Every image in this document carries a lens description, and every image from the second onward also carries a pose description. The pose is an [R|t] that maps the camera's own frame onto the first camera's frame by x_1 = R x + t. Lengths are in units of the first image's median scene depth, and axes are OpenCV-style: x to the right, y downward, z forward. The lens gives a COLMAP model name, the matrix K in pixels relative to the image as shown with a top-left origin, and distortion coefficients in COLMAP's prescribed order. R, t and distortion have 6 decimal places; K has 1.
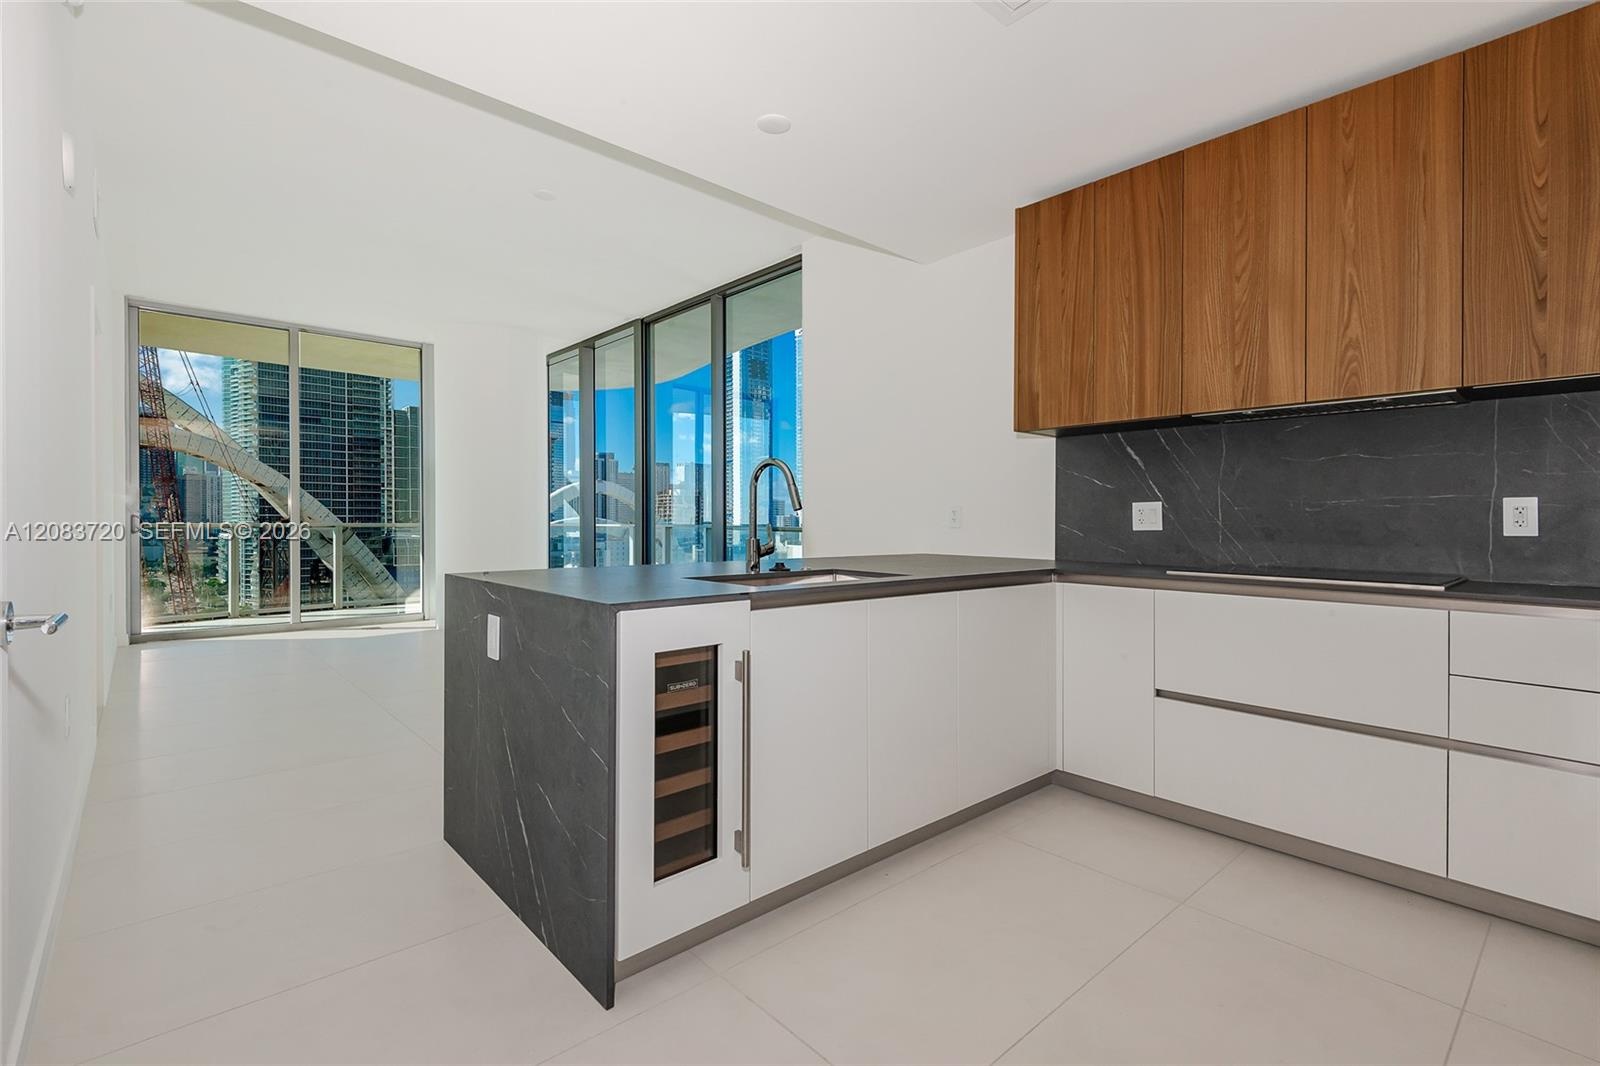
lens RADIAL K [[730.5, 0, 791.4], [0, 730.5, 528.0], [0, 0, 1]] dist [0.024889, -0.008988]
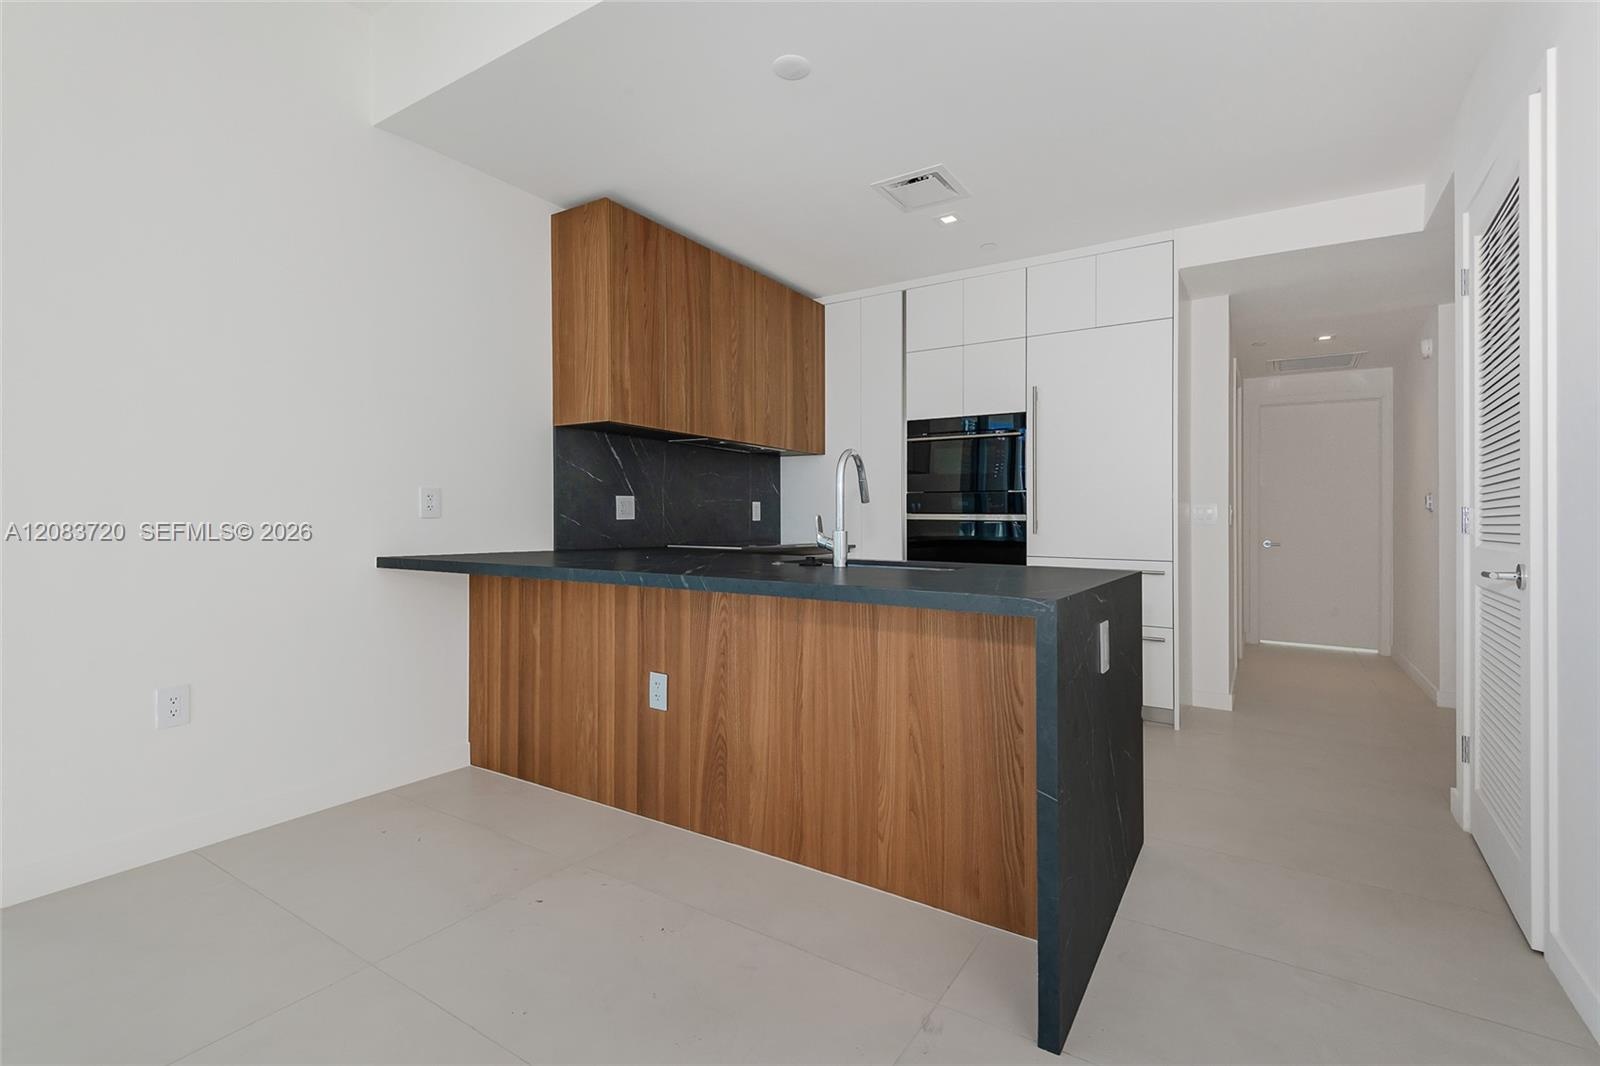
lens RADIAL K [[730.5, 0, 838.7], [0, 730.5, 509.3], [0, 0, 1]] dist [0.024889, -0.008988]
pose [[-0.304699, 0.002916, 0.952444, -0.905924], [-0.006173, 0.999968, -0.005036, -0.011183], [-0.952429, -0.007414, -0.304671, 1.227297]]
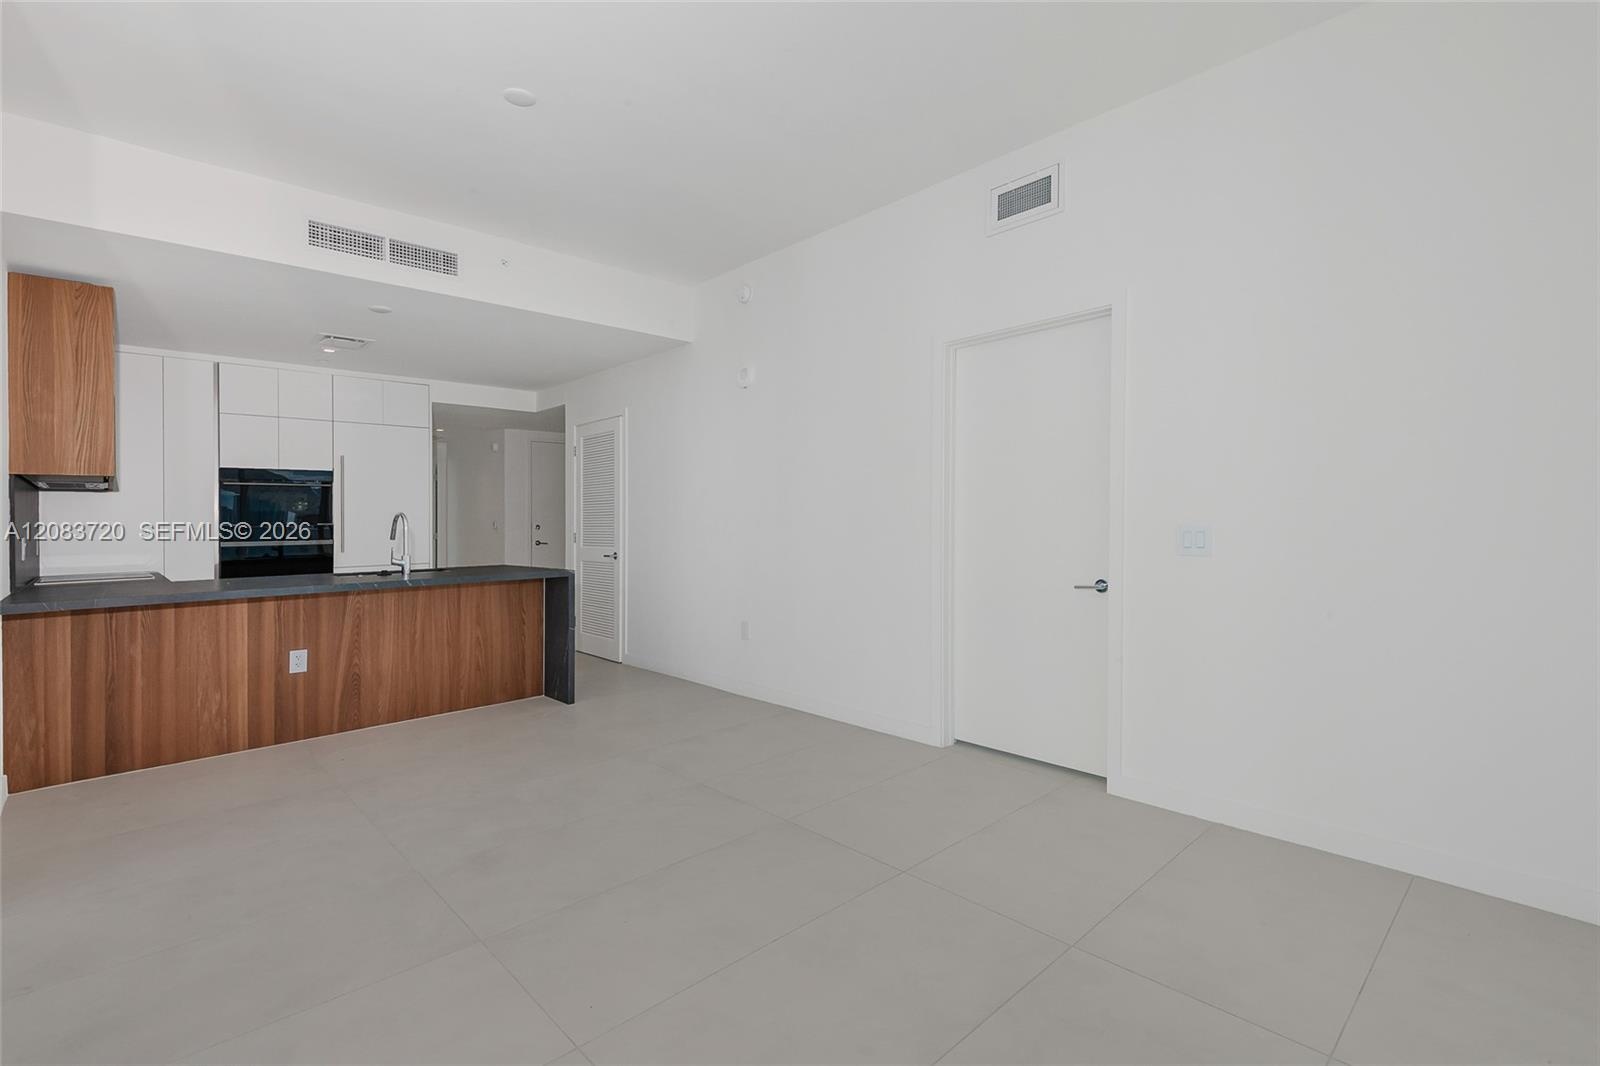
lens RADIAL K [[730.5, 0, 805.7], [0, 730.5, 526.5], [0, 0, 1]] dist [0.024889, -0.008988]
pose [[-0.997754, -0.000456, -0.066986, -0.893901], [-0.001504, 0.999877, 0.015605, -0.083015], [0.066970, 0.015671, -0.997632, 2.663933]]
